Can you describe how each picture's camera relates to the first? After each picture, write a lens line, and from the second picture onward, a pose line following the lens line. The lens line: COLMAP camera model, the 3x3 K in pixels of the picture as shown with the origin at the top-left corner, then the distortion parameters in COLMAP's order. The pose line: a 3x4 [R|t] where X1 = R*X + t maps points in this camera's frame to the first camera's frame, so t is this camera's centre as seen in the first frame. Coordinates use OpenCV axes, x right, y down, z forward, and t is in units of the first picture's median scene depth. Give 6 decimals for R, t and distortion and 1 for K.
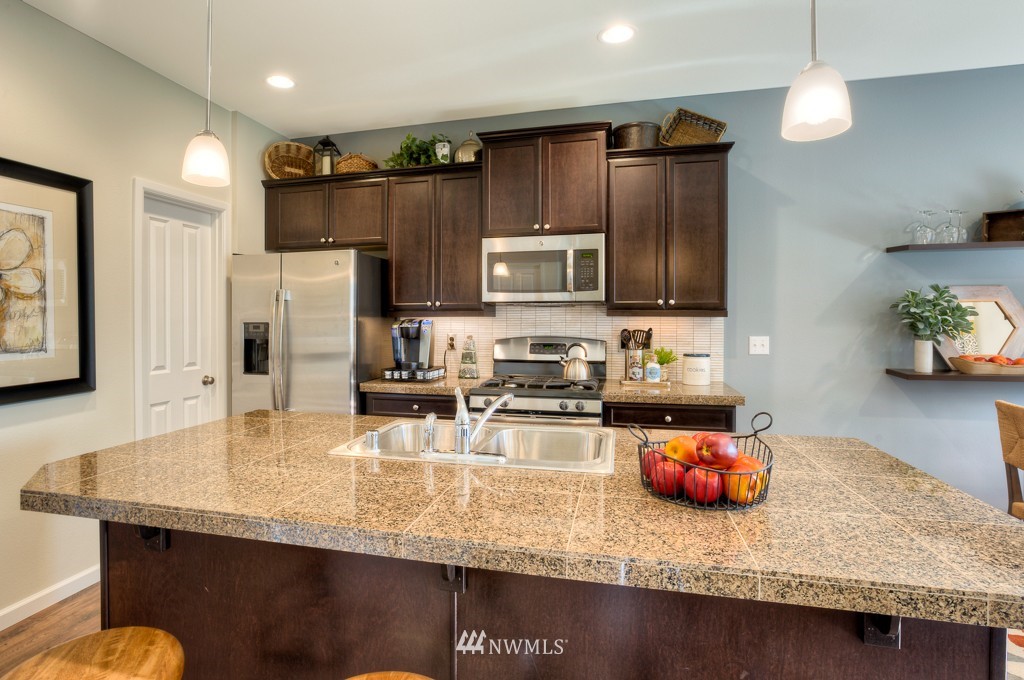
lens RADIAL K [[532.6, 0, 467.3], [0, 532.6, 325.1], [0, 0, 1]] dist [-0.039742, 0.007498]
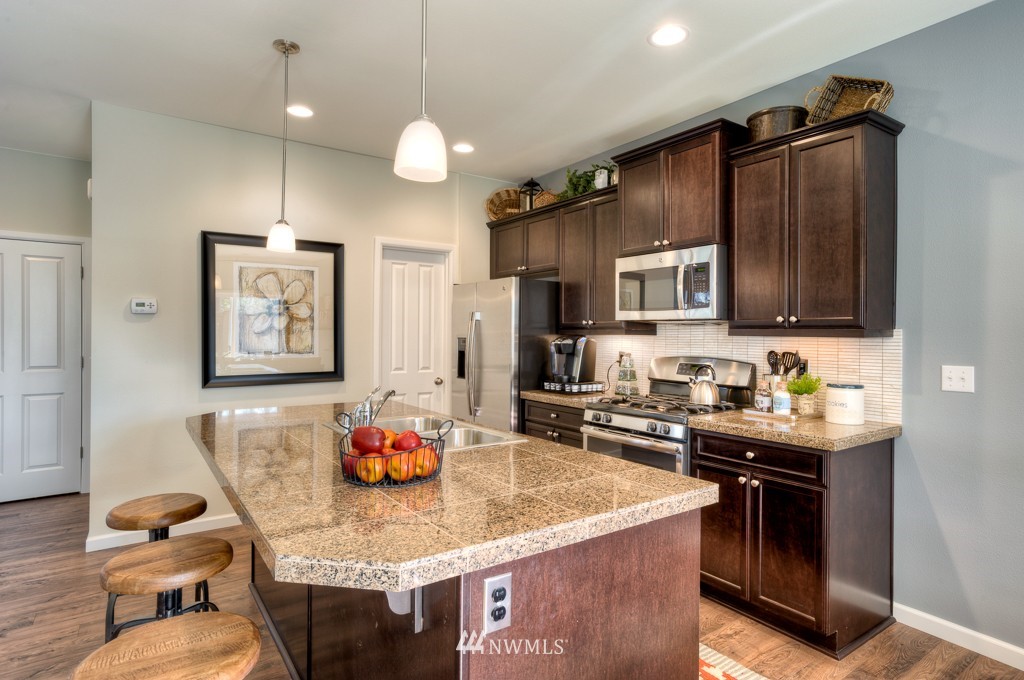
lens RADIAL K [[545.2, 0, 516.2], [0, 545.2, 331.9], [0, 0, 1]] dist [-0.030521, 0.006087]
pose [[0.777570, 0.005911, -0.628769, 0.556248], [-0.016515, 0.999803, -0.011025, -0.006610], [0.628580, 0.018957, 0.777514, 0.064971]]
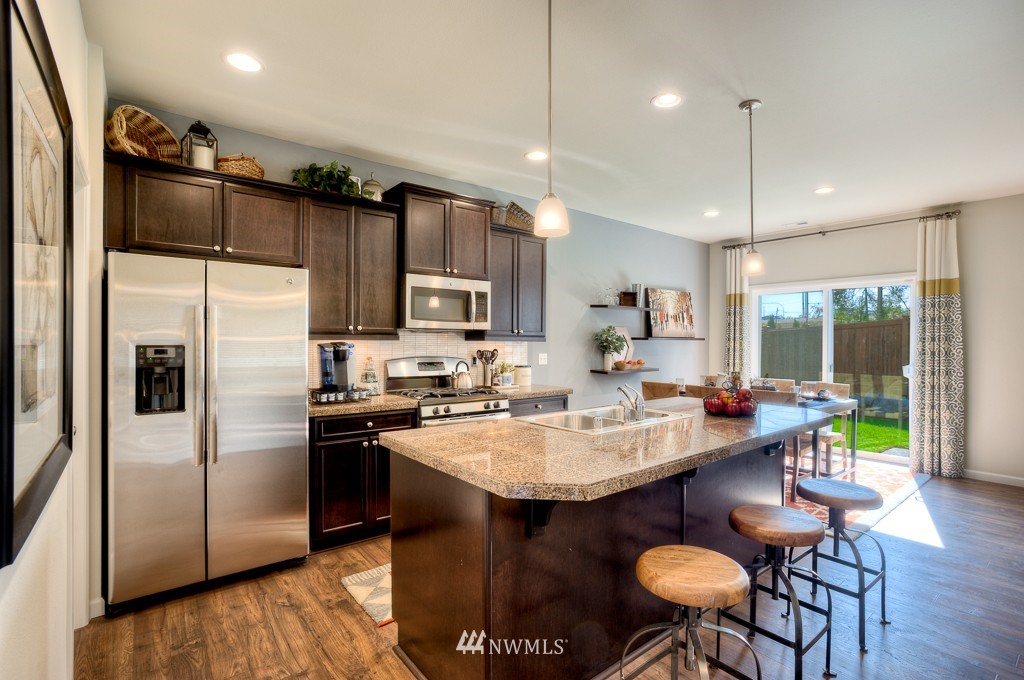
lens RADIAL K [[484.1, 0, 527.2], [0, 484.1, 342.9], [0, 0, 1]] dist [-0.035570, 0.011387]
pose [[0.578288, 0.003115, 0.815827, -0.702622], [0.004467, 0.999966, -0.006984, -0.001528], [-0.815820, 0.007683, 0.578254, 0.177745]]
